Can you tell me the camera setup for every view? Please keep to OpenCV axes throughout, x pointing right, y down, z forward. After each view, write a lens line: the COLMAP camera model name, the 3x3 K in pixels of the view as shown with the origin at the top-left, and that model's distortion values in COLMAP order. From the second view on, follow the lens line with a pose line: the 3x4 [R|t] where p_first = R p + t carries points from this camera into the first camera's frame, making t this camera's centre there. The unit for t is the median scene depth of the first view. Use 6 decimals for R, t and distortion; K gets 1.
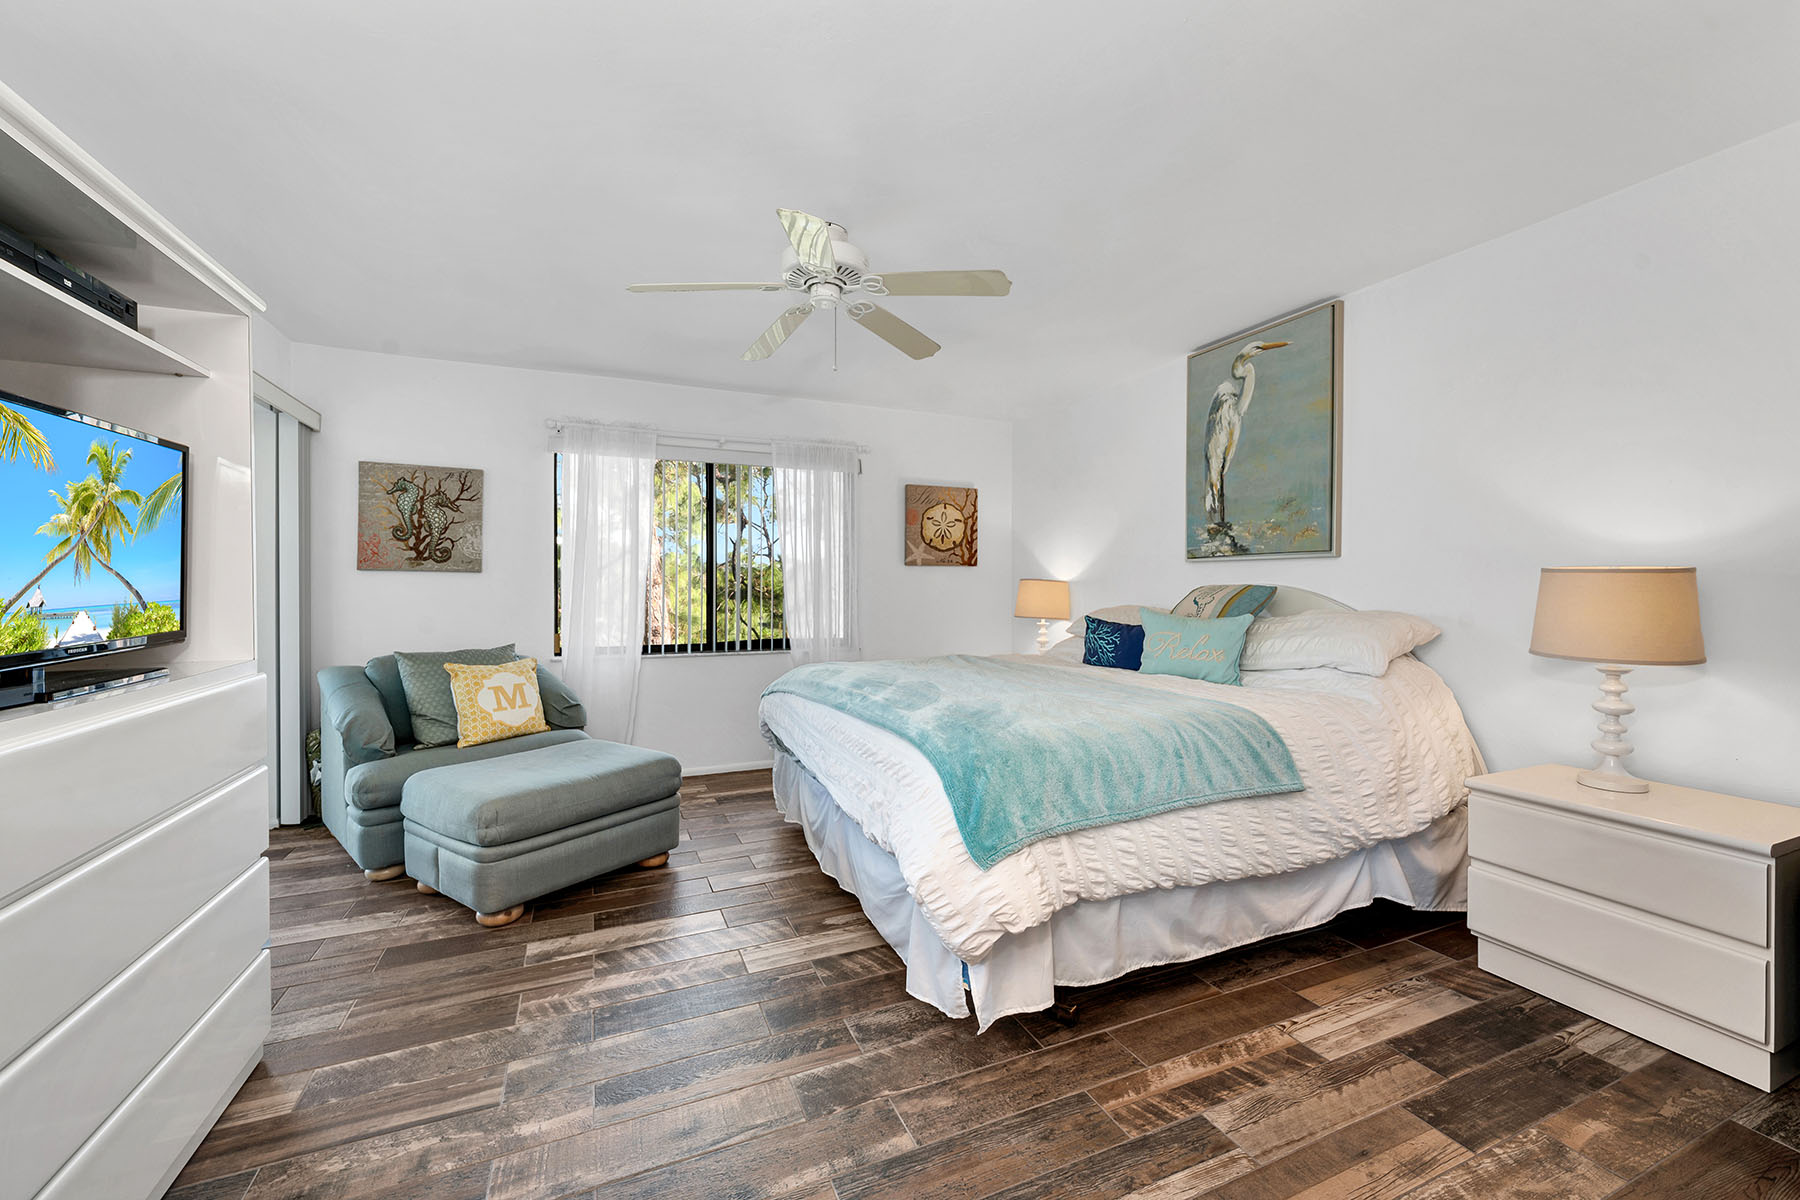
lens RADIAL K [[718.0, 0, 898.7], [0, 718.0, 592.6], [0, 0, 1]] dist [0.000971, 0.000309]
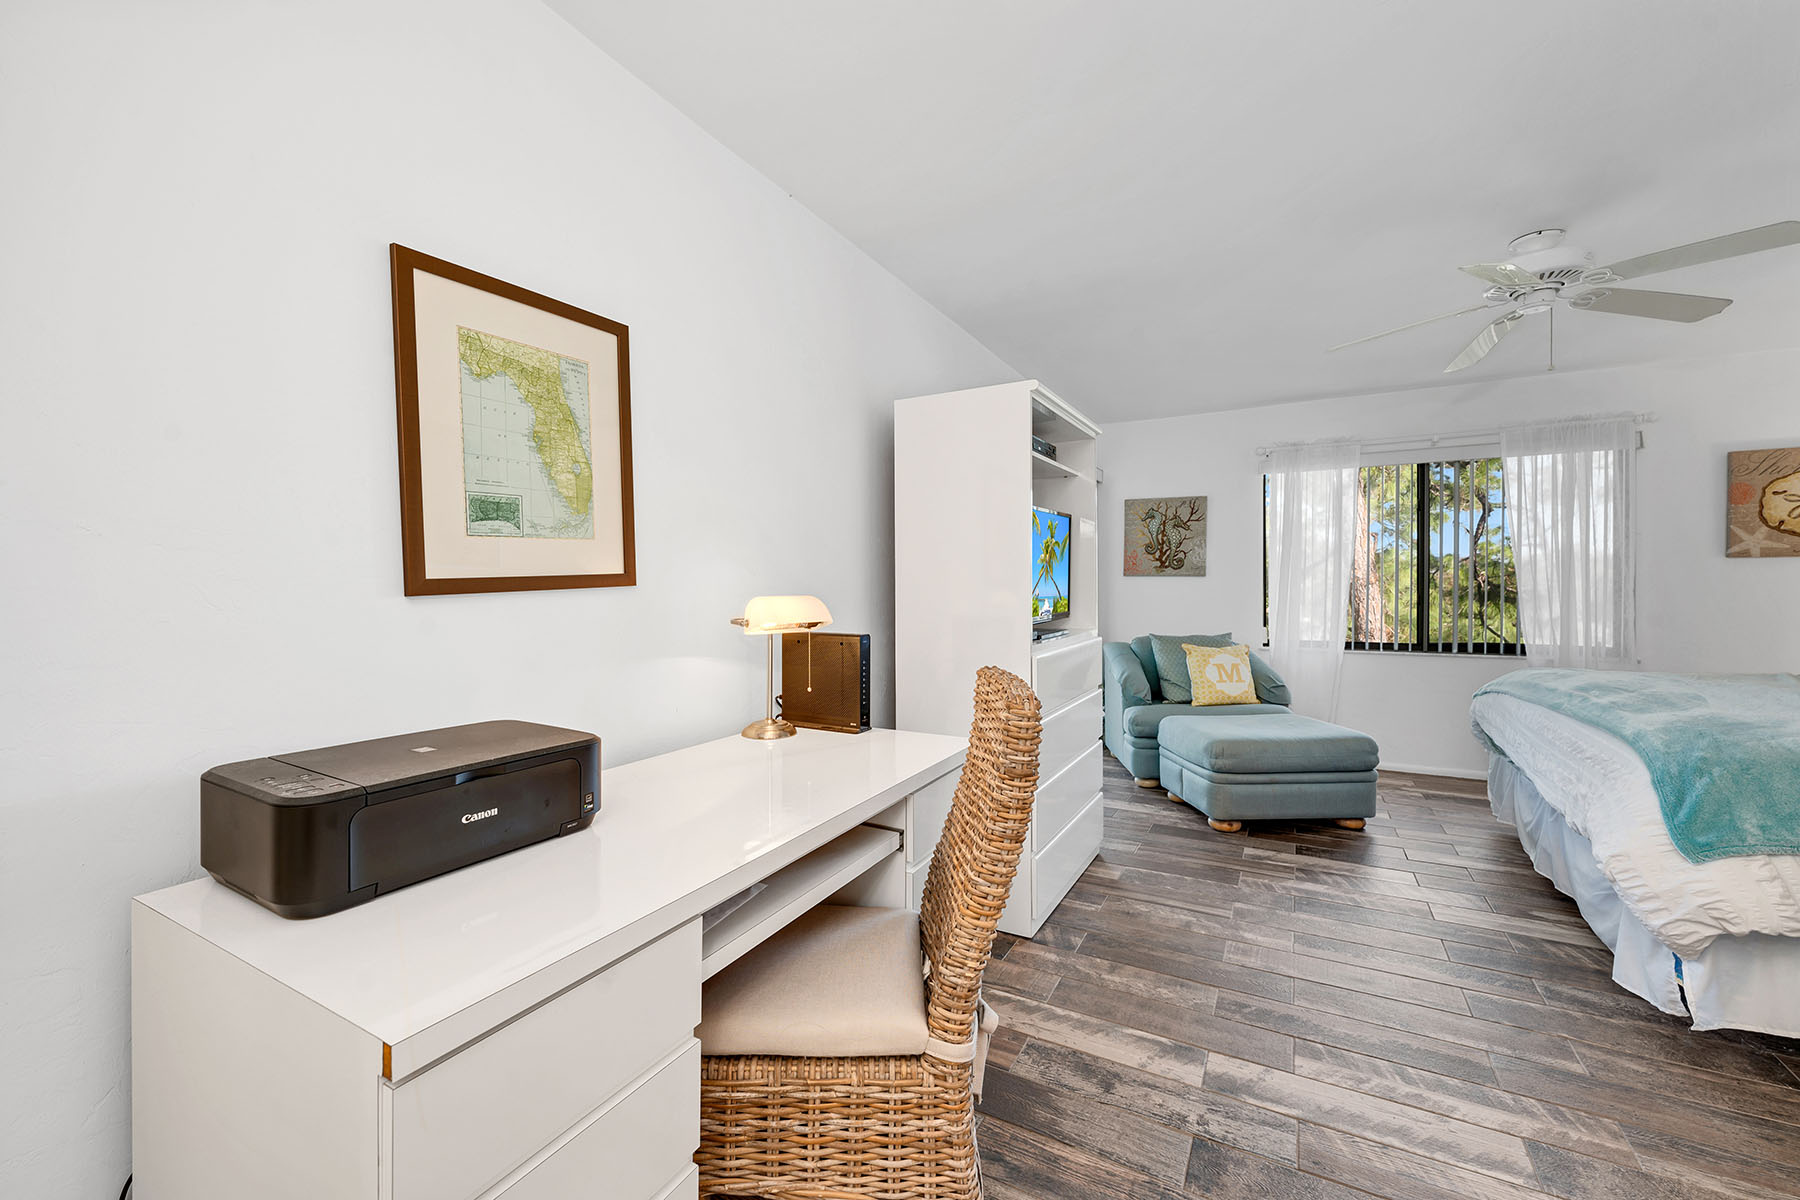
lens RADIAL K [[718.0, 0, 898.7], [0, 718.0, 592.6], [0, 0, 1]] dist [0.000971, 0.000309]
pose [[0.611273, 0.002191, -0.791416, 0.142280], [-0.002442, 0.999997, 0.000882, 0.001585], [0.791416, 0.001394, 0.611277, -0.313711]]
